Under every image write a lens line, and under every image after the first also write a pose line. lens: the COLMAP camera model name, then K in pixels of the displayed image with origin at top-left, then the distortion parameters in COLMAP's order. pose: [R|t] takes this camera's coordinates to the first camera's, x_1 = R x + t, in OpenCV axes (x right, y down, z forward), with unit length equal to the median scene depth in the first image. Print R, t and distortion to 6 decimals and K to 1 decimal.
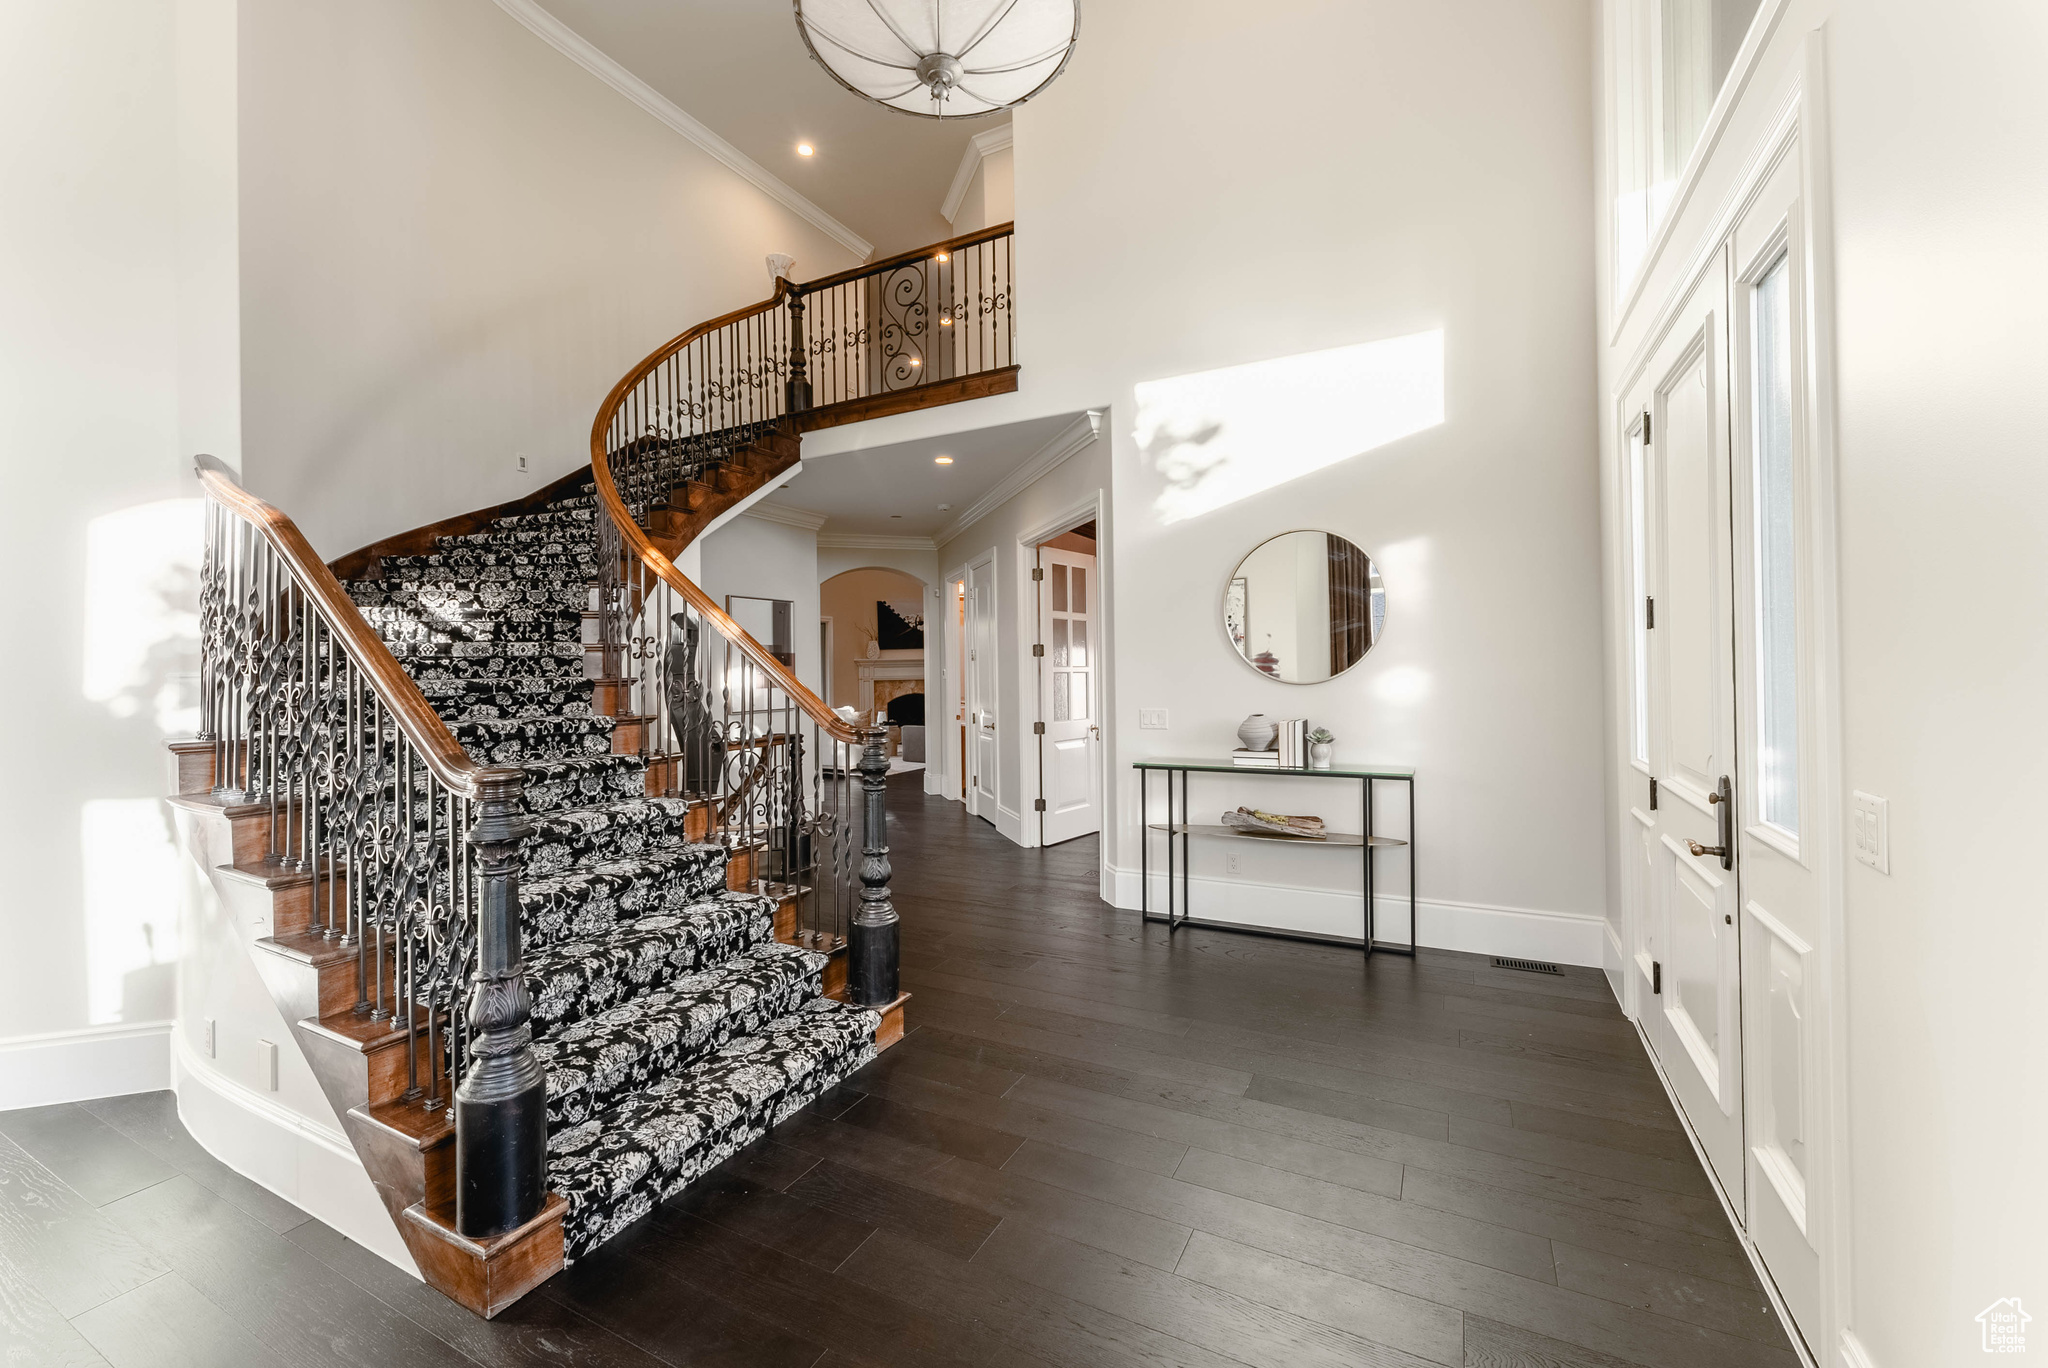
lens RADIAL K [[831.2, 0, 1022.1], [0, 831.2, 670.5], [0, 0, 1]] dist [-0.001020, -0.000304]
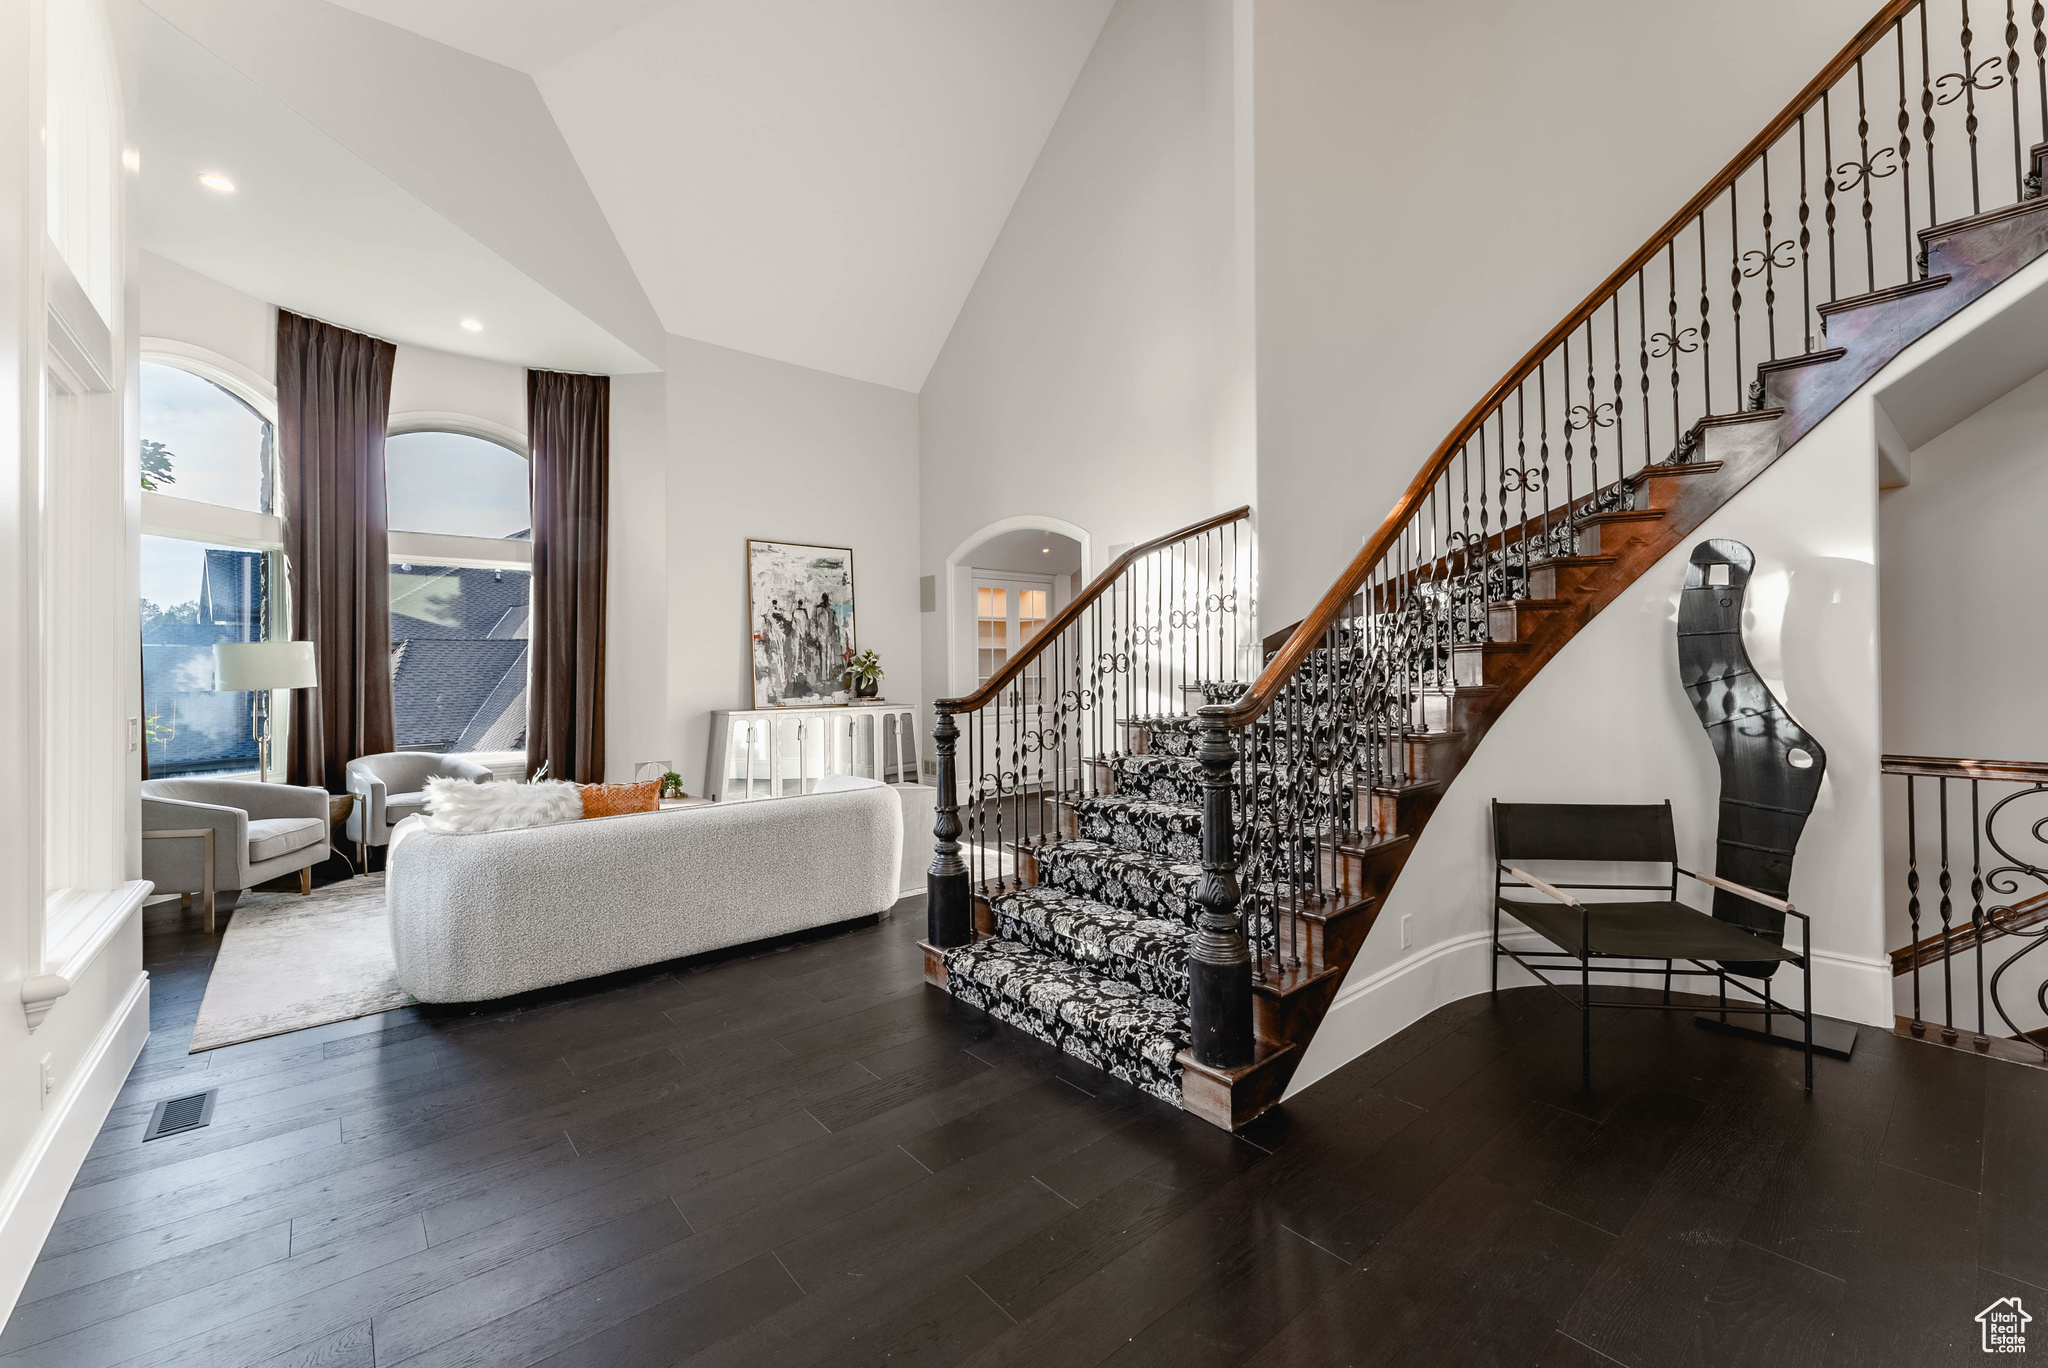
lens RADIAL K [[831.2, 0, 1022.6], [0, 831.2, 670.8], [0, 0, 1]] dist [-0.001020, -0.000304]
pose [[-0.380610, 0.018755, -0.924545, 0.728314], [0.015520, 0.999783, 0.013892, 0.025816], [0.924605, -0.009062, -0.380819, 1.358193]]
